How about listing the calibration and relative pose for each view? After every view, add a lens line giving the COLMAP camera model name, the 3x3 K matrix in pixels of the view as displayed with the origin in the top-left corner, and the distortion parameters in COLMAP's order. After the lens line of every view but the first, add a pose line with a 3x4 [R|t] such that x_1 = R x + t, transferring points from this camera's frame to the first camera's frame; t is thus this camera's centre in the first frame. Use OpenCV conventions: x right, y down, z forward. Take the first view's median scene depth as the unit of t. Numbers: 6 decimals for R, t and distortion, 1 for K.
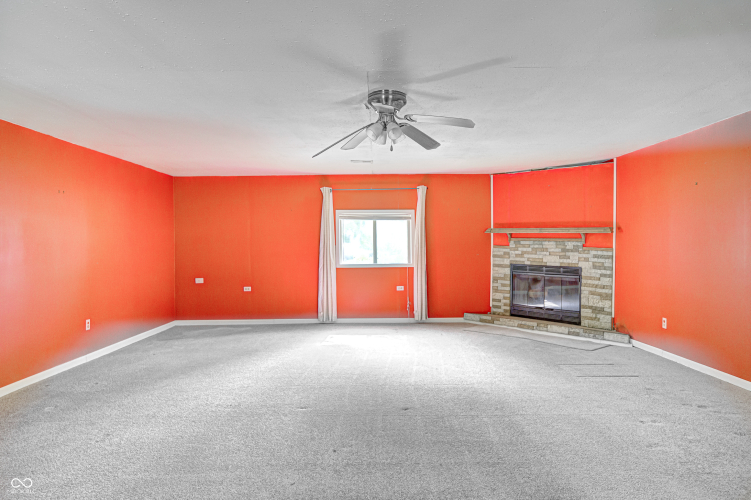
lens RADIAL K [[486.0, 0, 375.5], [0, 486.0, 250.0], [0, 0, 1]] dist [0.019151, -0.000585]
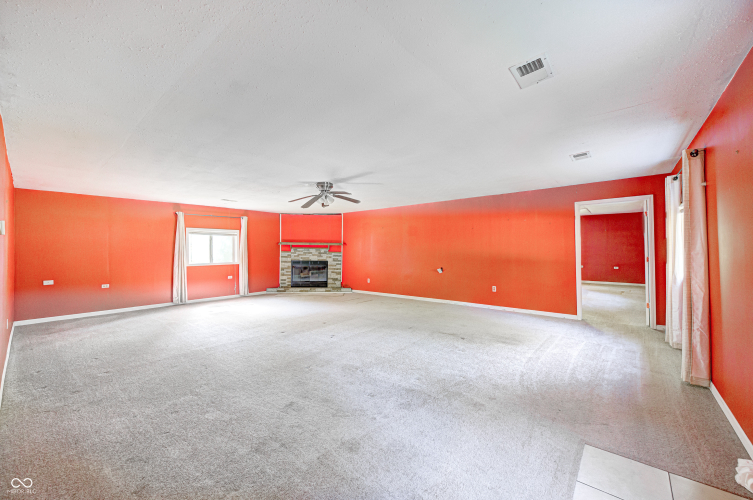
lens RADIAL K [[296.9, 0, 376.5], [0, 296.9, 250.0], [0, 0, 1]] dist [-0.000244, -0.000075]
pose [[0.653714, 0.000826, 0.756741, -0.424780], [0.013675, 0.999823, -0.012905, 0.006603], [-0.756618, 0.018785, 0.653587, -0.041114]]
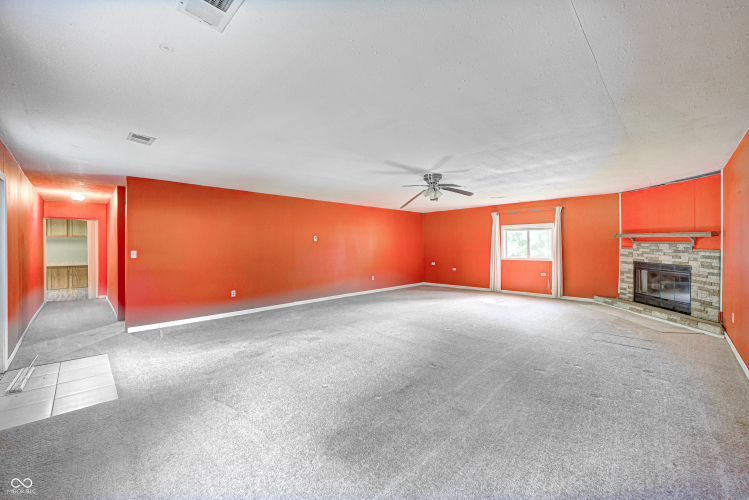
lens RADIAL K [[295.3, 0, 374.5], [0, 295.3, 250.0], [0, 0, 1]] dist [-0.000244, -0.000075]
pose [[0.703278, 0.011639, -0.710820, 0.370051], [-0.008100, 0.999932, 0.008359, -0.002508], [0.710869, -0.000122, 0.703324, -0.036948]]
